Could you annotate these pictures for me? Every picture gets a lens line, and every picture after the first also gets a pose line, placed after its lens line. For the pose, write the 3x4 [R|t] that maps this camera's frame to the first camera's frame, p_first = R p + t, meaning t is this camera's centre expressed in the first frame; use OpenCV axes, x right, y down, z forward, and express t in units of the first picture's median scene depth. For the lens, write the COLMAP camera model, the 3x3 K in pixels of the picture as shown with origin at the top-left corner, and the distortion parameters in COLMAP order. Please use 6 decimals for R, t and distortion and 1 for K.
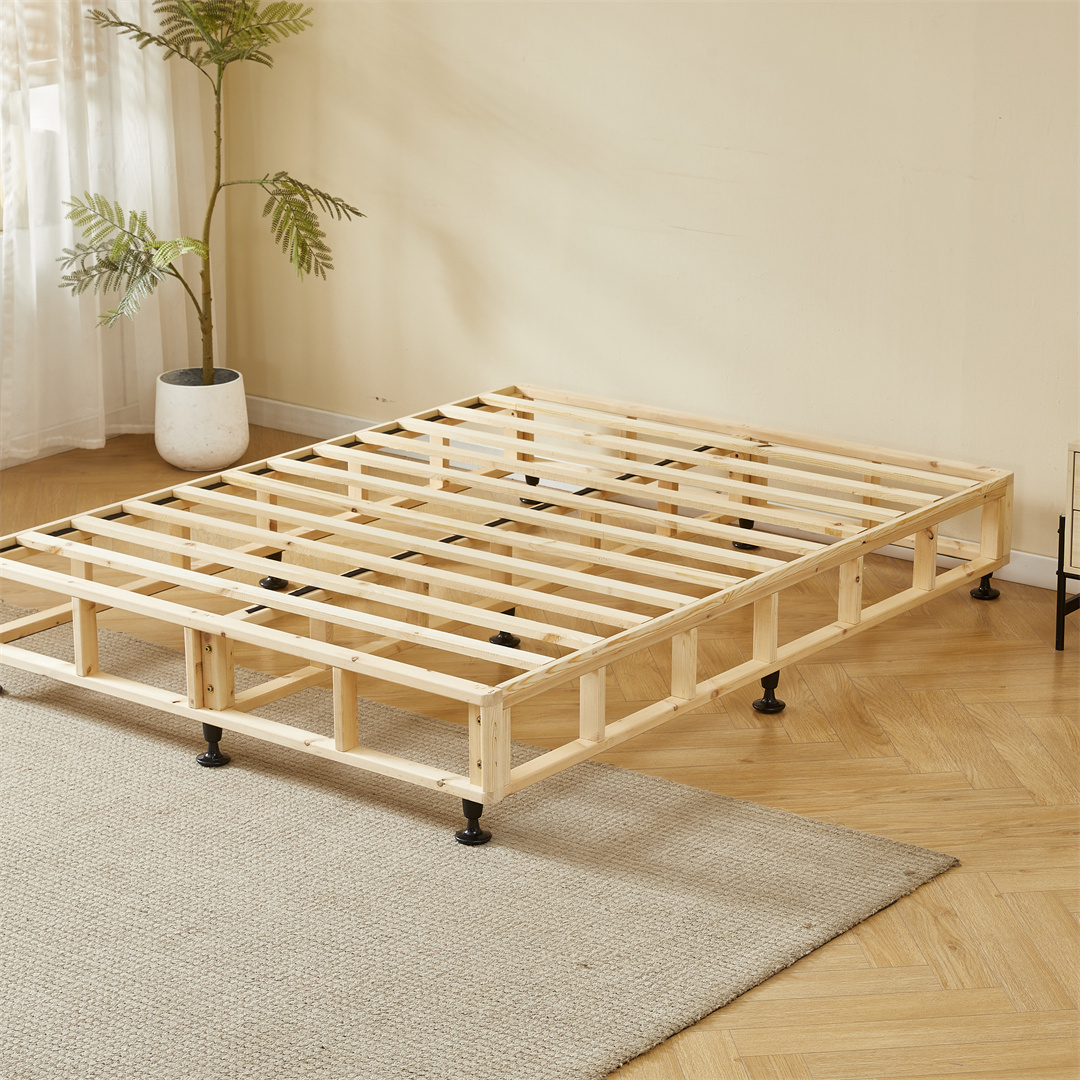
lens RADIAL K [[3030.2, 0, 540.0], [0, 3030.2, 540.0], [0, 0, 1]] dist [-0.030457, -0.330477]
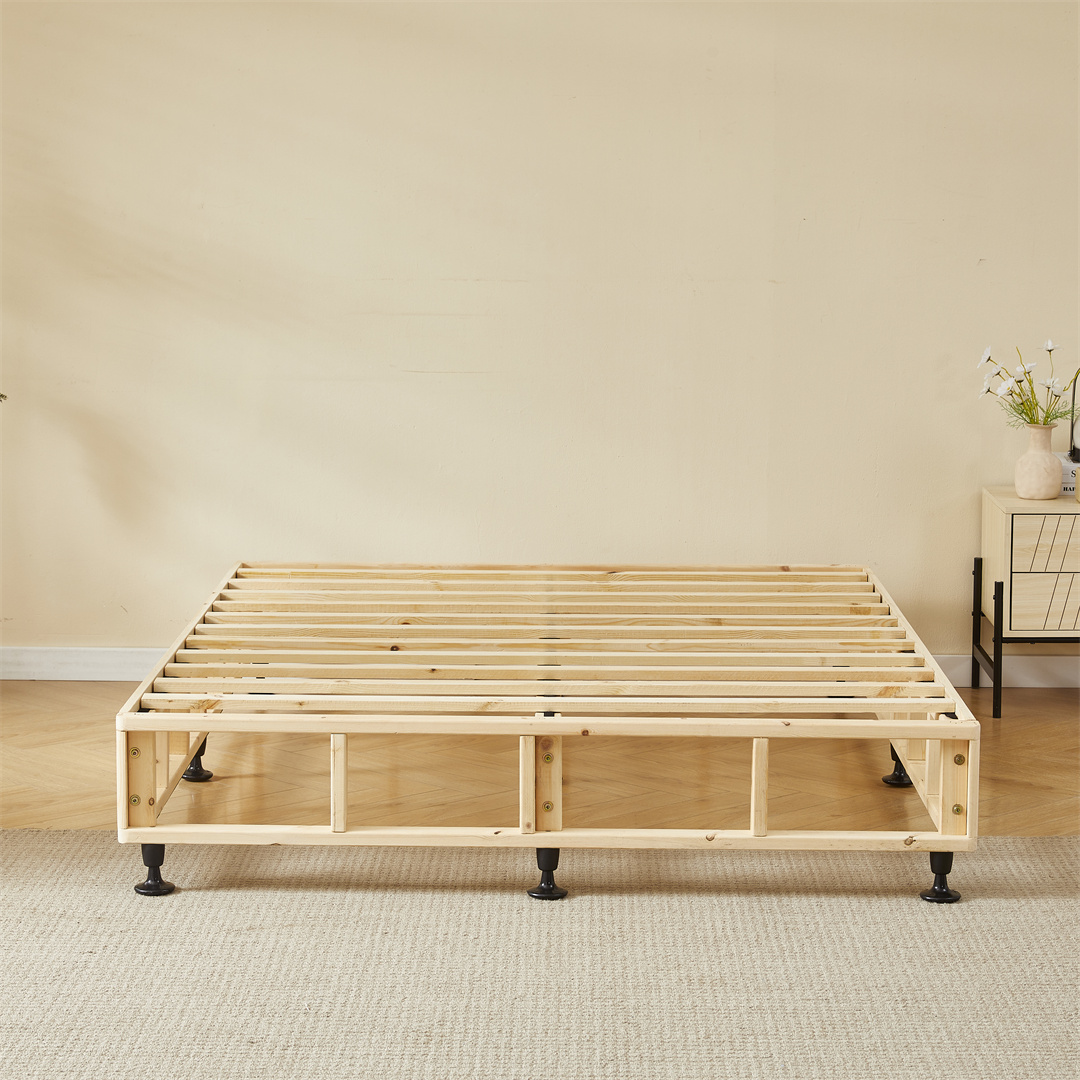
lens RADIAL K [[3030.2, 0, 540.0], [0, 3030.2, 540.0], [0, 0, 1]] dist [-0.030457, -0.330477]
pose [[0.795525, -0.071489, 0.601688, -0.470003], [0.164663, 0.981151, -0.101135, 0.046708], [-0.583117, 0.179531, 0.792302, 0.237623]]
